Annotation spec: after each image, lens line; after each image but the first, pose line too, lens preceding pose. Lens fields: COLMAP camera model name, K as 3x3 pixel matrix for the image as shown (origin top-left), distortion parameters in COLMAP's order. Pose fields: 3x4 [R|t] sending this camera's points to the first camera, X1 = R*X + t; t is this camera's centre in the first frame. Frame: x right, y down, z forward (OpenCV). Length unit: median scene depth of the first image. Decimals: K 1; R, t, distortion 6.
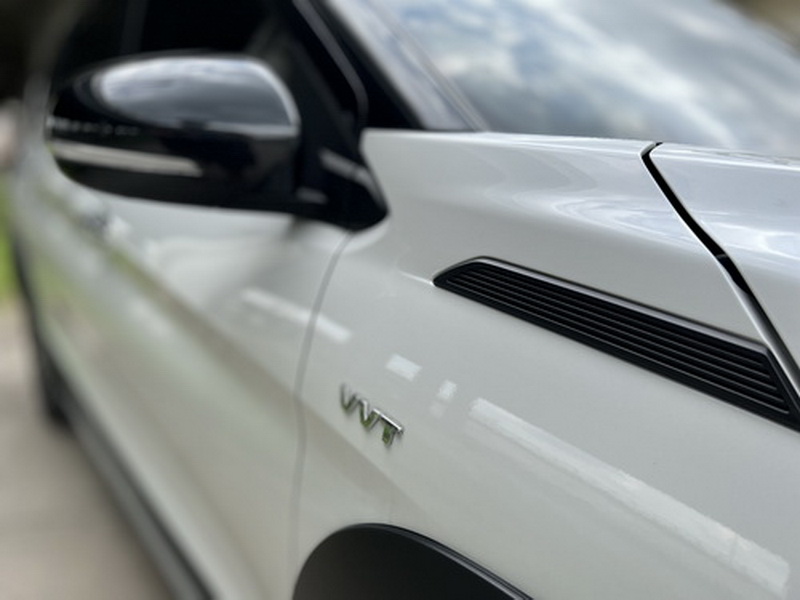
lens RADIAL K [[596.9, 0, 398.3], [0, 596.9, 298.5], [0, 0, 1]] dist [0.058173, -0.063081]
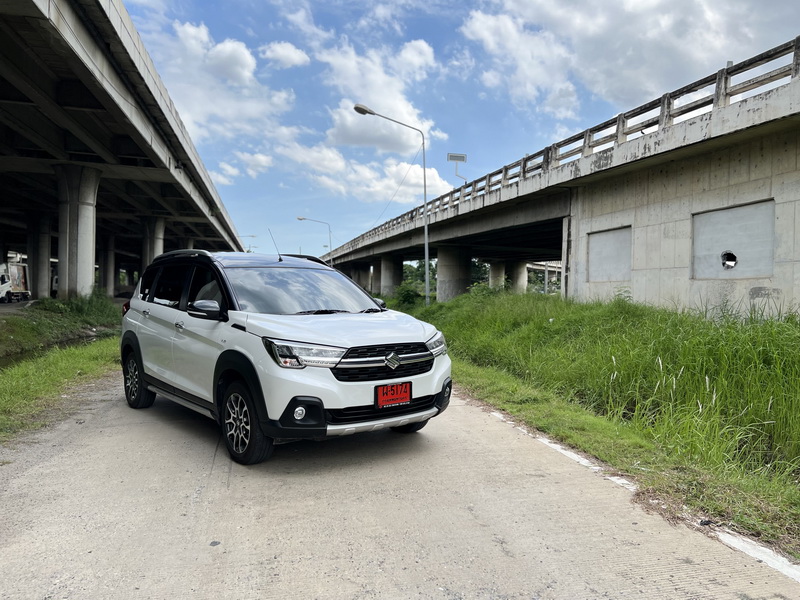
lens RADIAL K [[596.0, 0, 407.2], [0, 596.0, 296.0], [0, 0, 1]] dist [0.057960, -0.067113]
pose [[0.996656, 0.019343, 0.079389, 1.701874], [-0.000996, 0.974382, -0.224898, 1.347181], [-0.081705, 0.224067, 0.971143, -7.070960]]
